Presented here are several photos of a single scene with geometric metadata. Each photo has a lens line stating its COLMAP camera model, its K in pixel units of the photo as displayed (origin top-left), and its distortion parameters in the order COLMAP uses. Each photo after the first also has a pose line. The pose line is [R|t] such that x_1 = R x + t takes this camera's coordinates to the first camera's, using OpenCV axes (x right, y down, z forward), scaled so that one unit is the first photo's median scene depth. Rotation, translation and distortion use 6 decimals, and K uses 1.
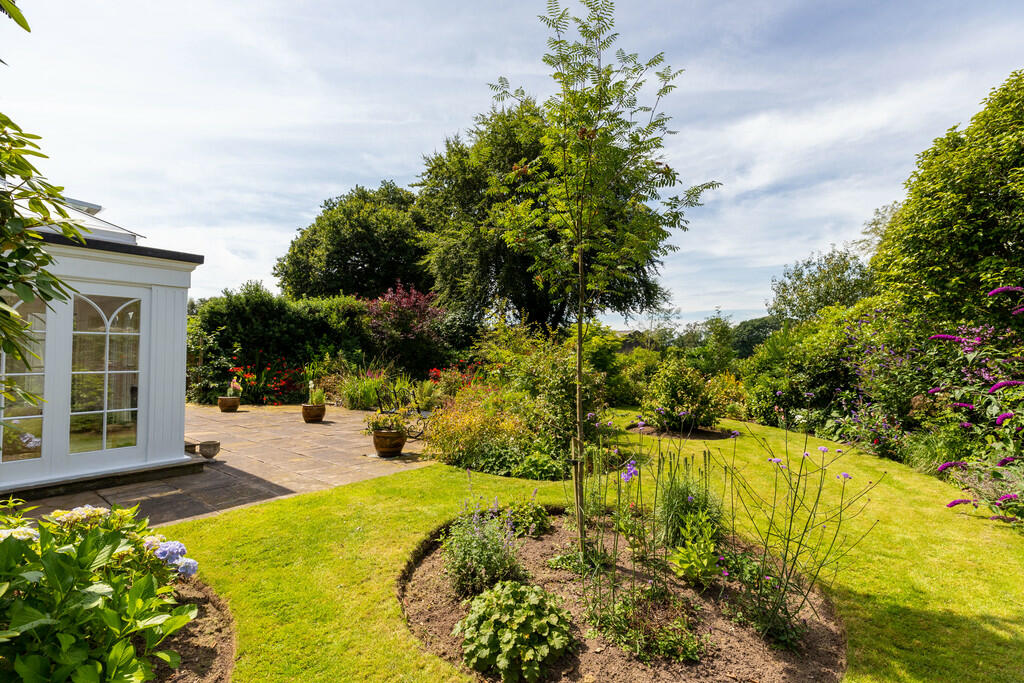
lens RADIAL K [[467.8, 0, 512.0], [0, 467.8, 341.5], [0, 0, 1]] dist [-0.000685, 0.000092]
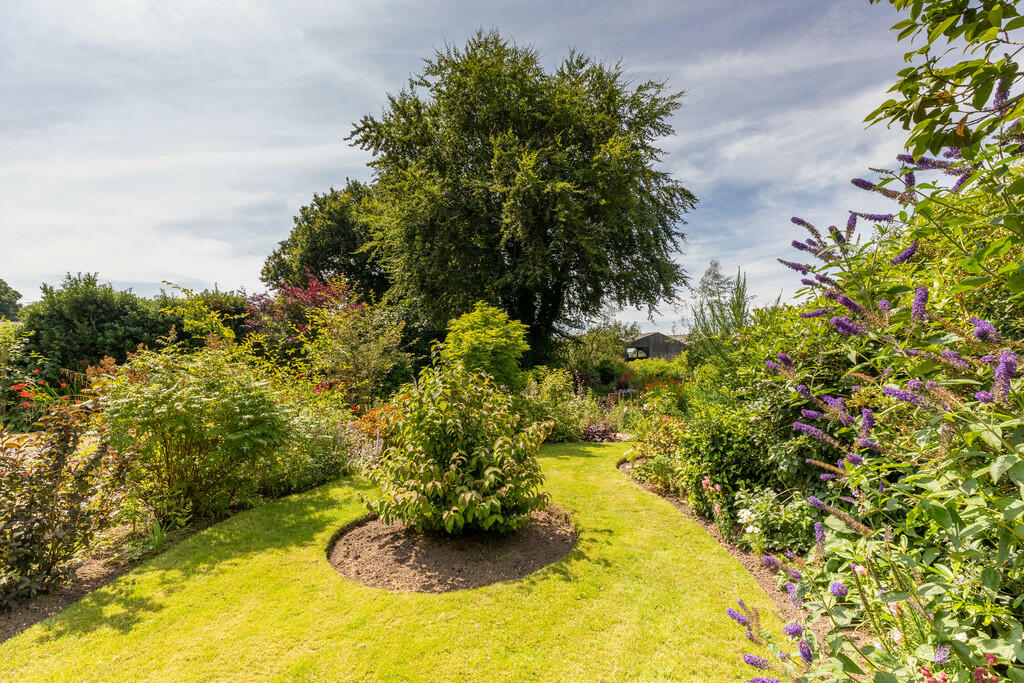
lens RADIAL K [[467.8, 0, 512.0], [0, 467.8, 341.5], [0, 0, 1]] dist [-0.000685, 0.000092]
pose [[0.979952, -0.020262, -0.198200, 0.199940], [0.016628, 0.999662, -0.019980, 0.008759], [0.198537, 0.016284, 0.979958, 0.230034]]
